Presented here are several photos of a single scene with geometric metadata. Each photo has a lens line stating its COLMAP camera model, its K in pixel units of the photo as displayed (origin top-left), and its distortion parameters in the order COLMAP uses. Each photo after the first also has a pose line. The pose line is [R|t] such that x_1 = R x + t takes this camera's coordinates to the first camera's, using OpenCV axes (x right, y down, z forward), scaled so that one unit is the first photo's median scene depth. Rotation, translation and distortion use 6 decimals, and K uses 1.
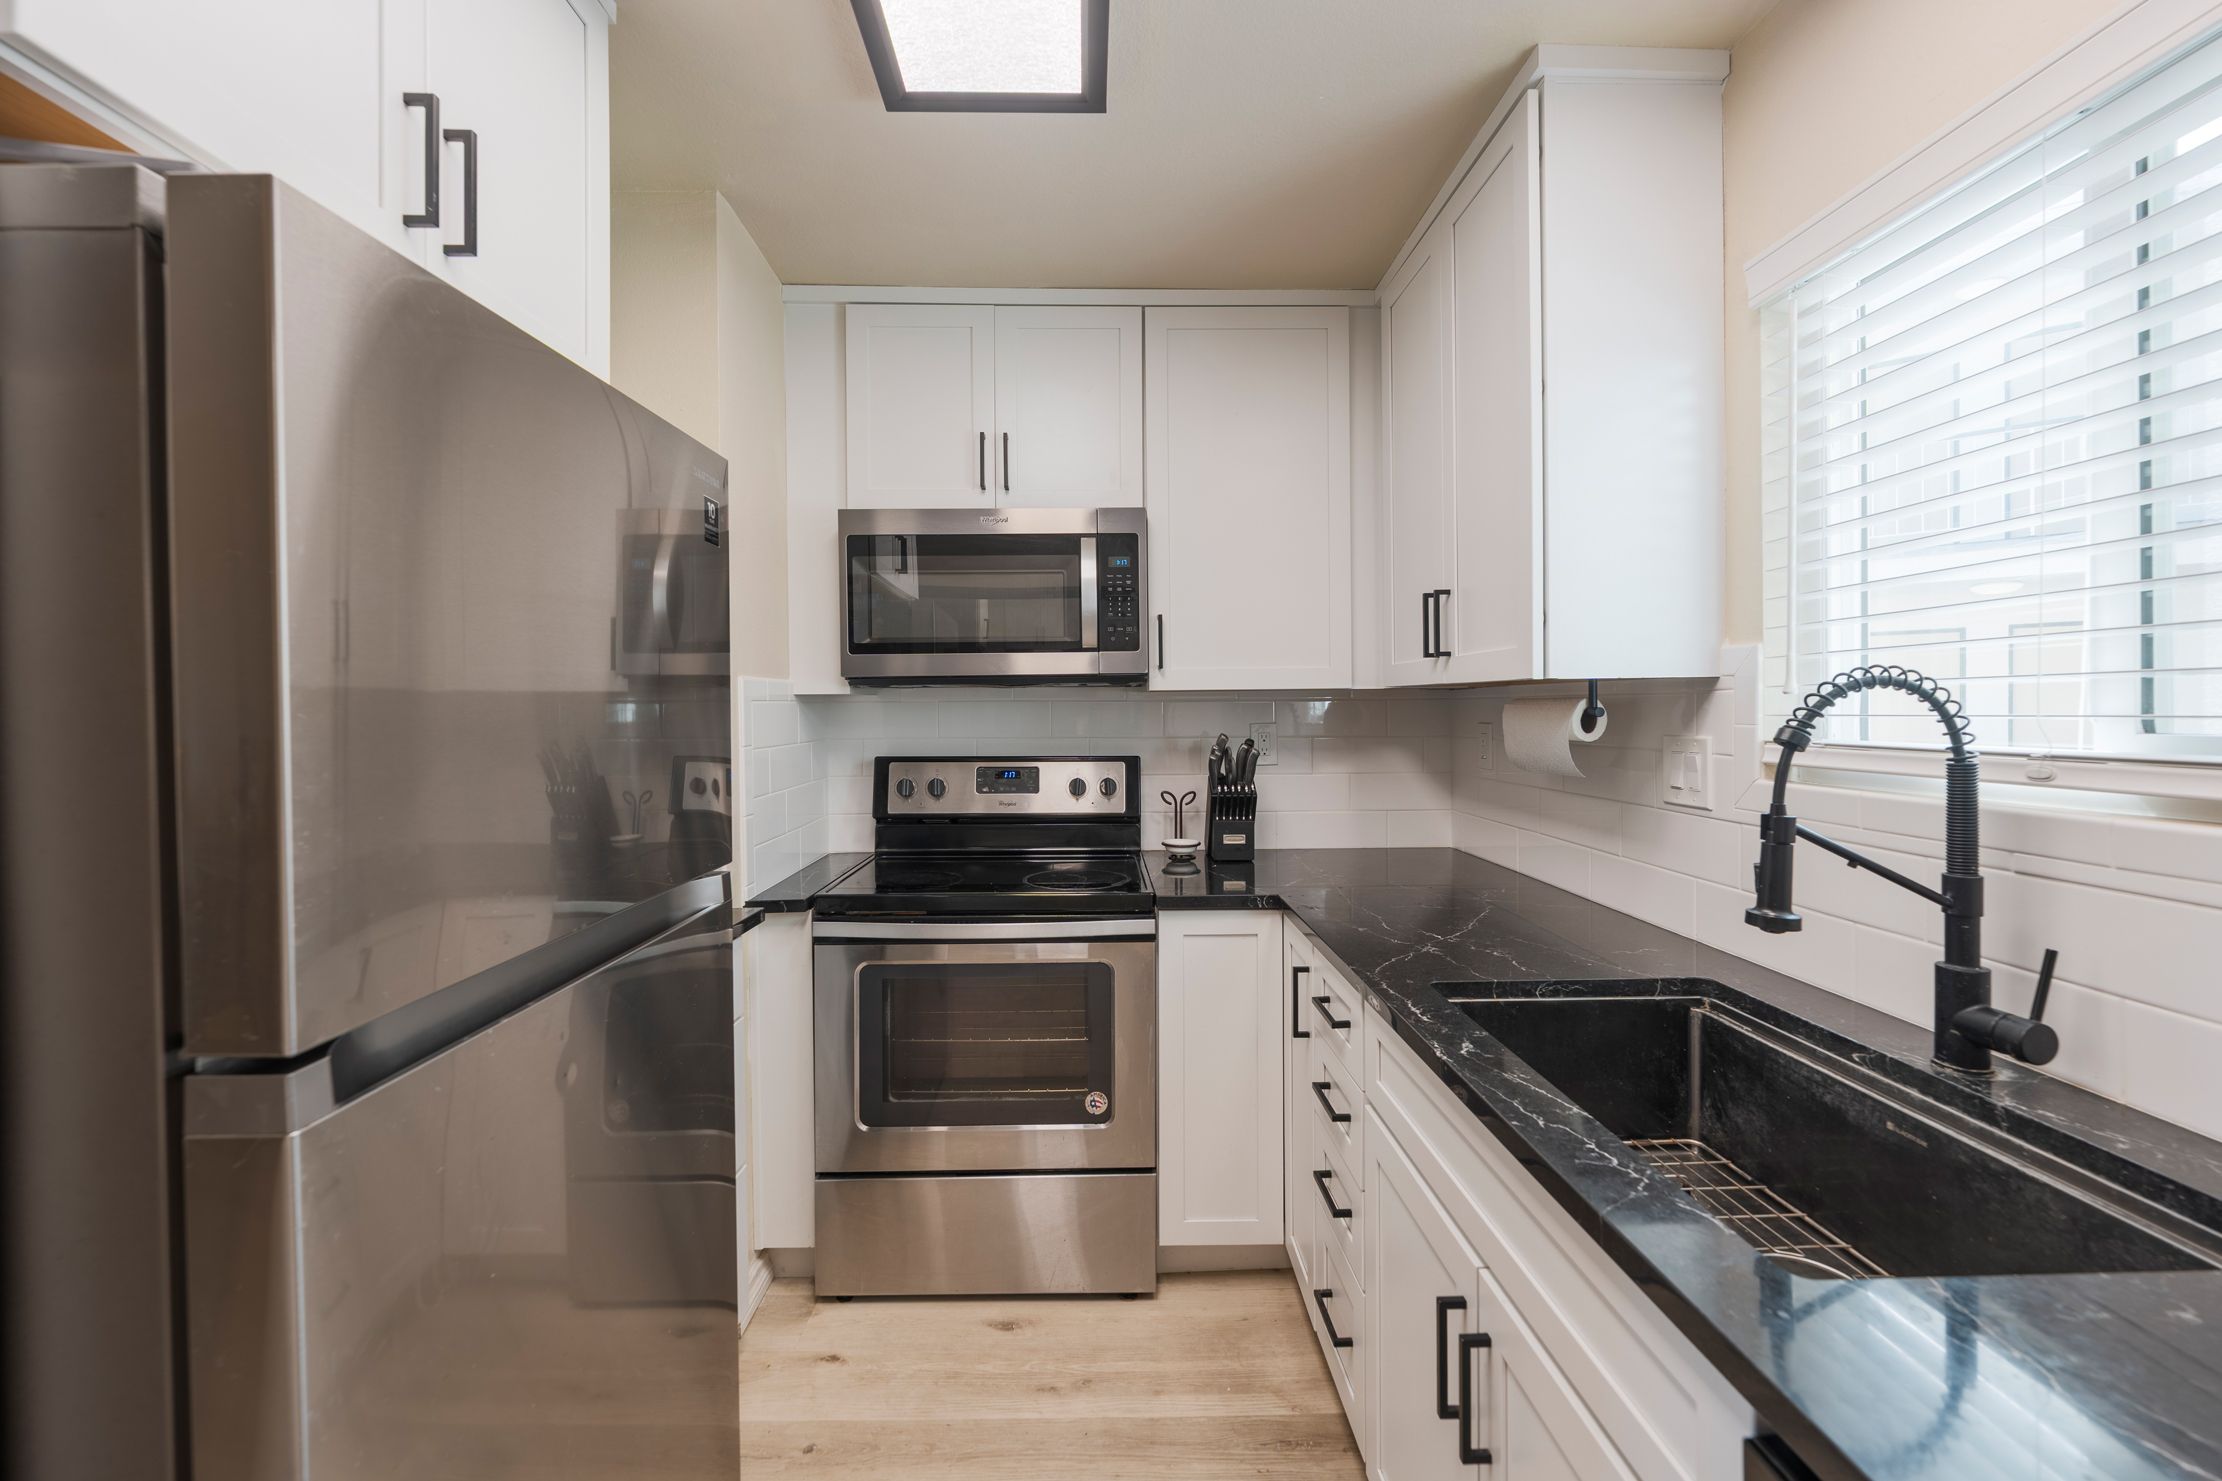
lens RADIAL K [[902.7, 0, 1116.0], [0, 902.7, 727.1], [0, 0, 1]] dist [-0.015463, -0.000093]
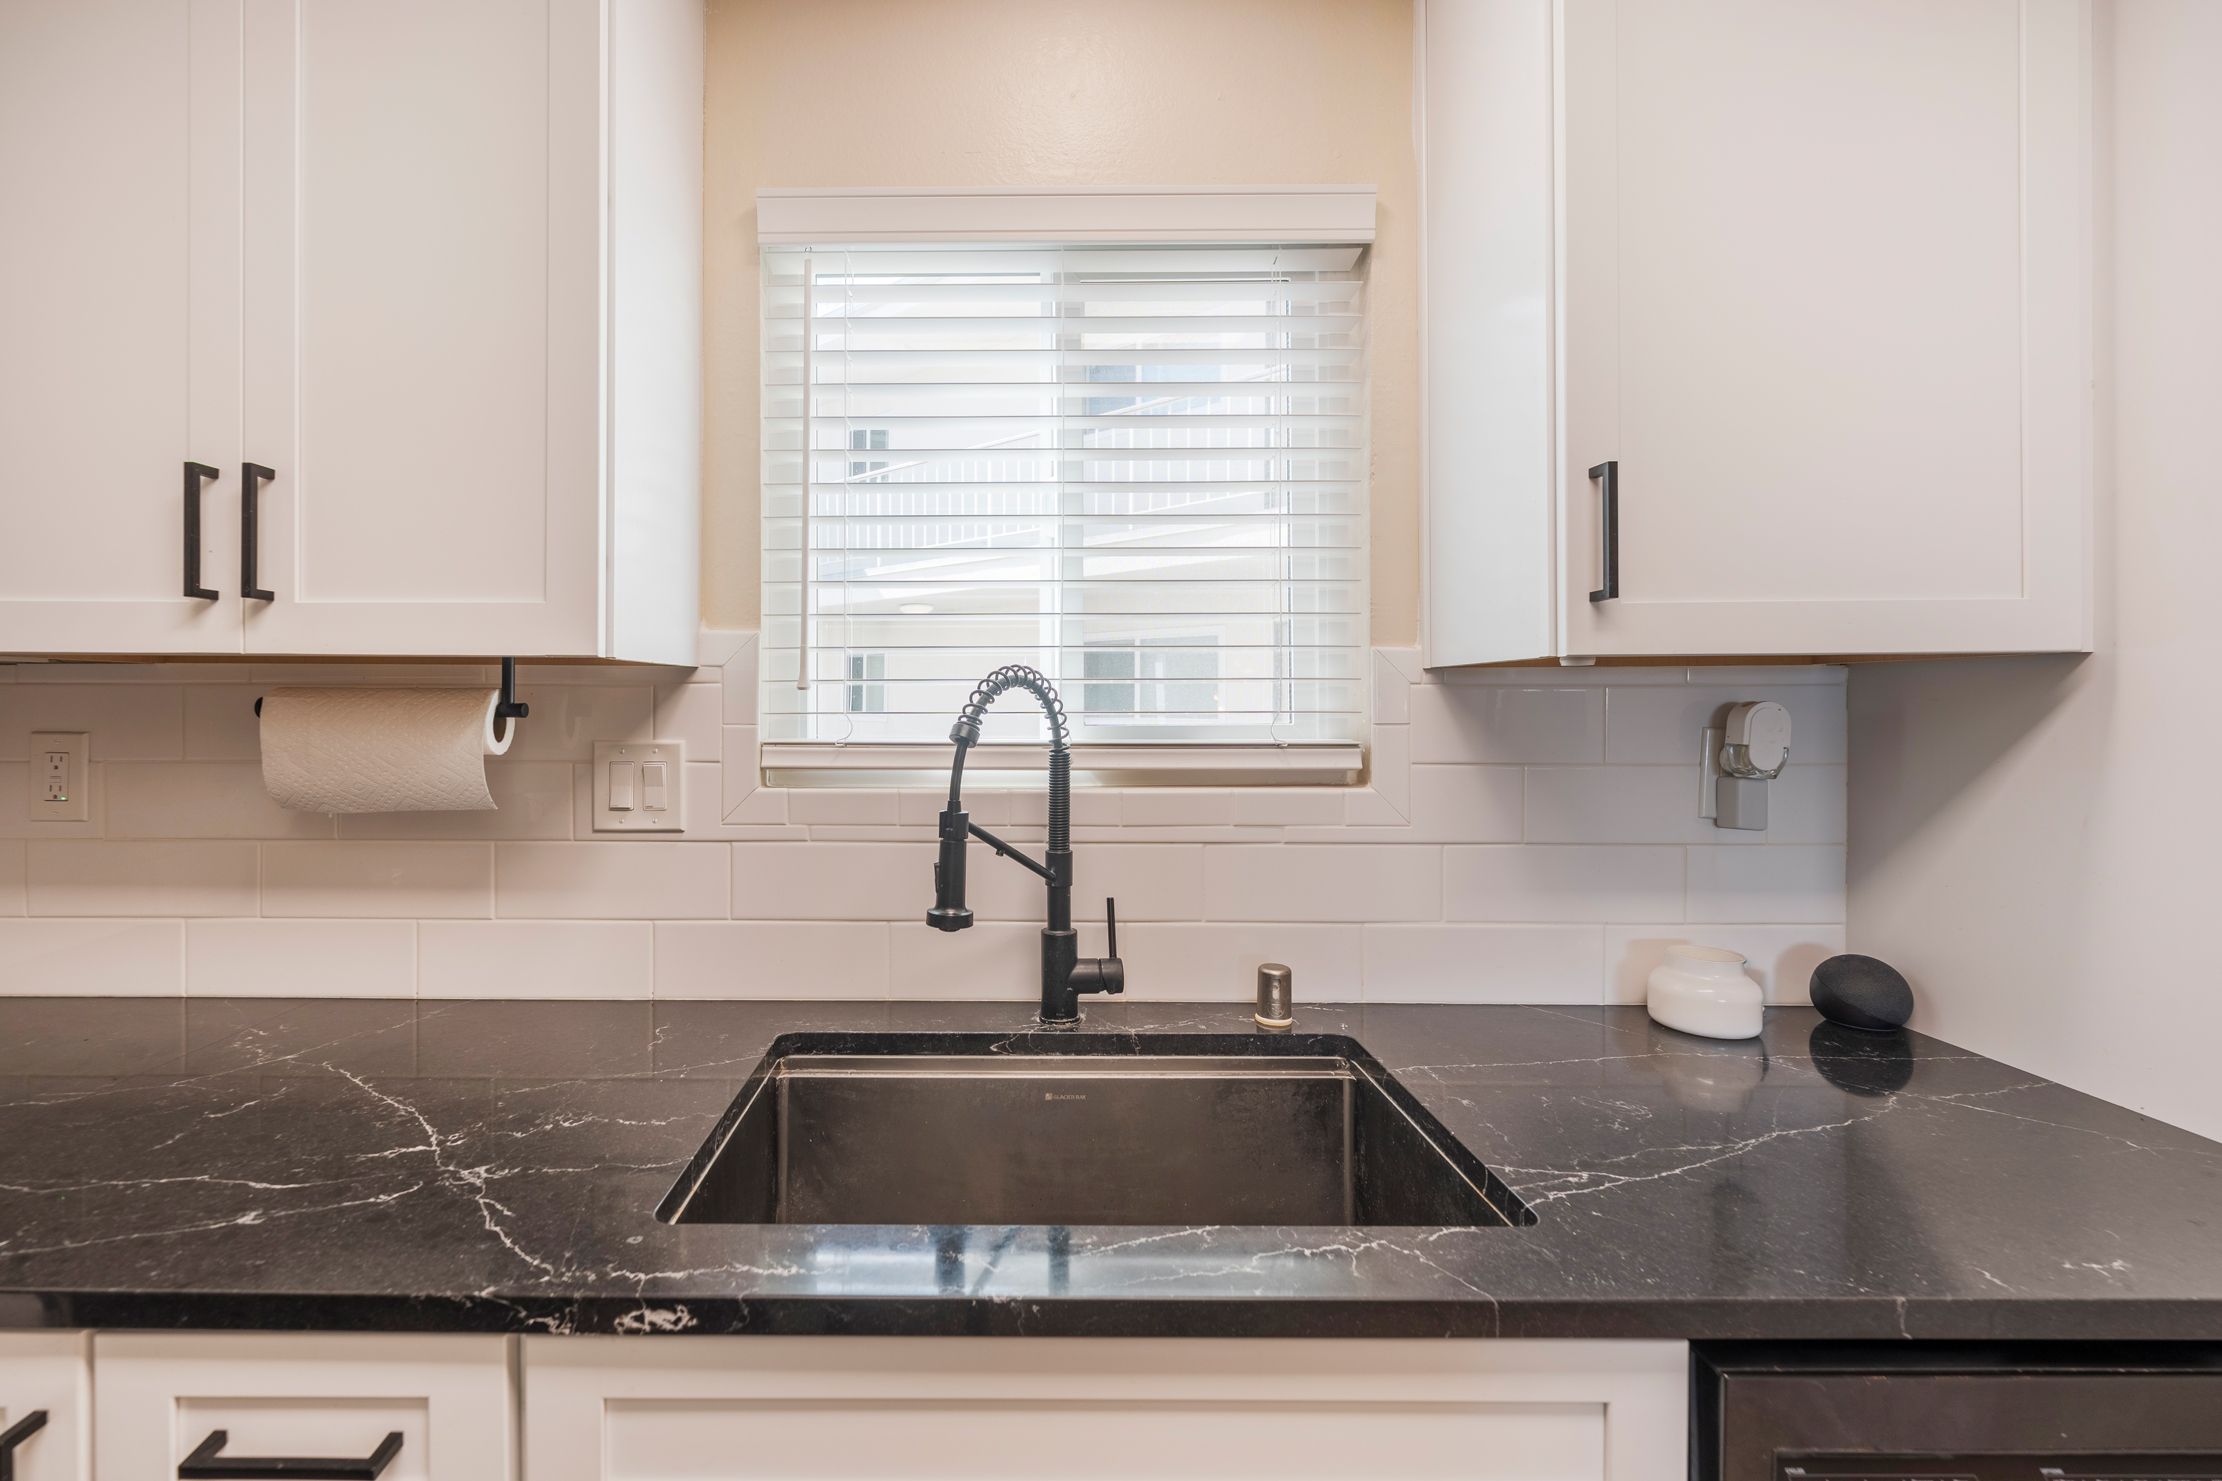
lens RADIAL K [[902.7, 0, 1114.9], [0, 902.7, 728.9], [0, 0, 1]] dist [-0.015463, -0.000093]
pose [[0.021875, -0.011193, 0.999698, -0.198279], [0.015660, 0.999818, 0.010852, -0.003504], [-0.999638, 0.015417, 0.022046, 0.871935]]
